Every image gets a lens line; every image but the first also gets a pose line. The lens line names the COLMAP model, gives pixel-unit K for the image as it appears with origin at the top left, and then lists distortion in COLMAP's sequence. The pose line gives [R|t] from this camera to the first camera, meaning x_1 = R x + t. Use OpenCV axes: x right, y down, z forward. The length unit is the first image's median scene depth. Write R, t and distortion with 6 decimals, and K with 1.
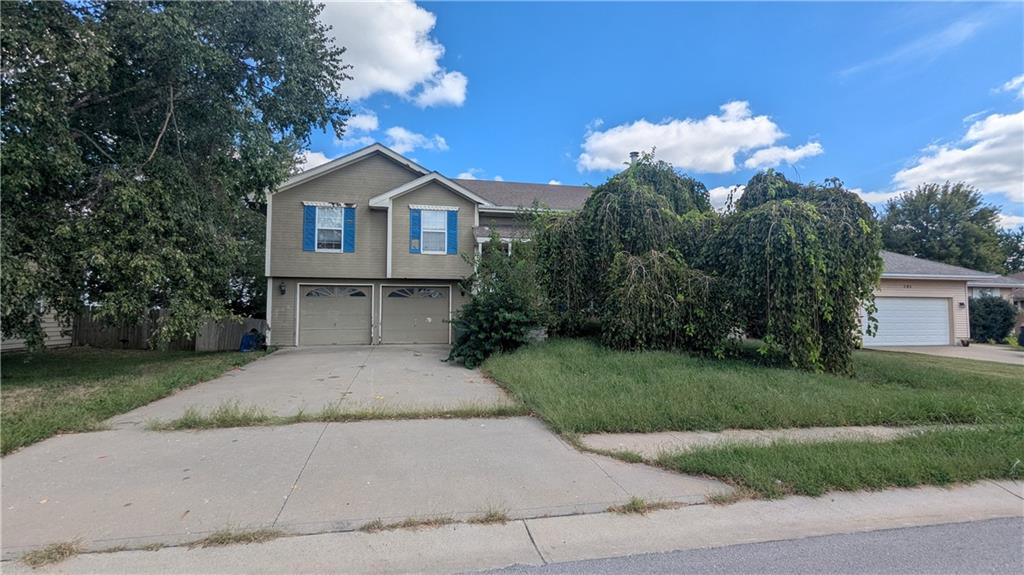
lens RADIAL K [[484.8, 0, 514.4], [0, 484.8, 286.9], [0, 0, 1]] dist [-0.001141, 0.003338]
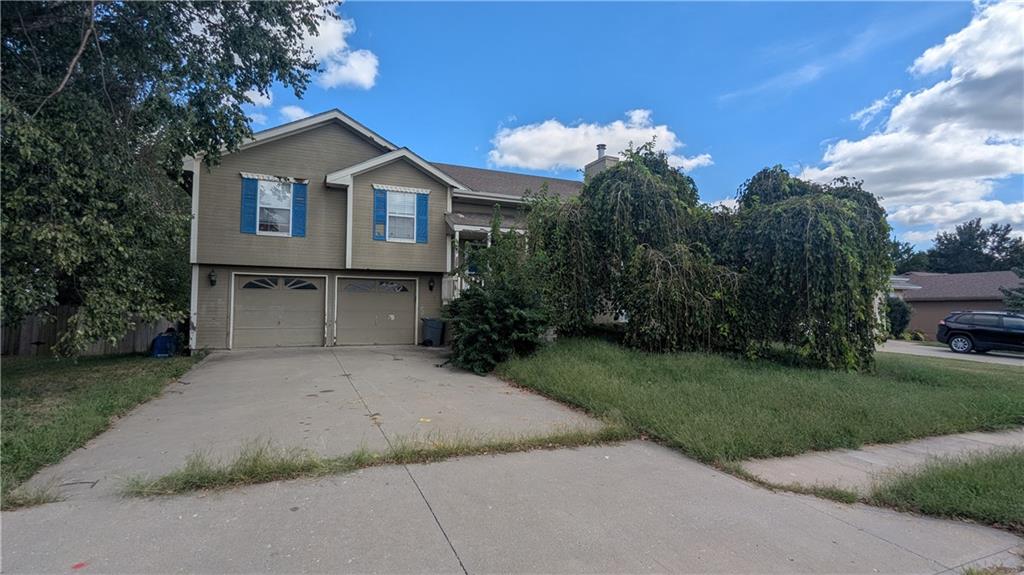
lens RADIAL K [[484.8, 0, 510.7], [0, 484.8, 286.5], [0, 0, 1]] dist [-0.001141, 0.003338]
pose [[0.980312, 0.014296, 0.196938, -0.154483], [-0.015743, 0.999859, 0.005781, 0.004318], [-0.196827, -0.008768, 0.980399, 0.112301]]
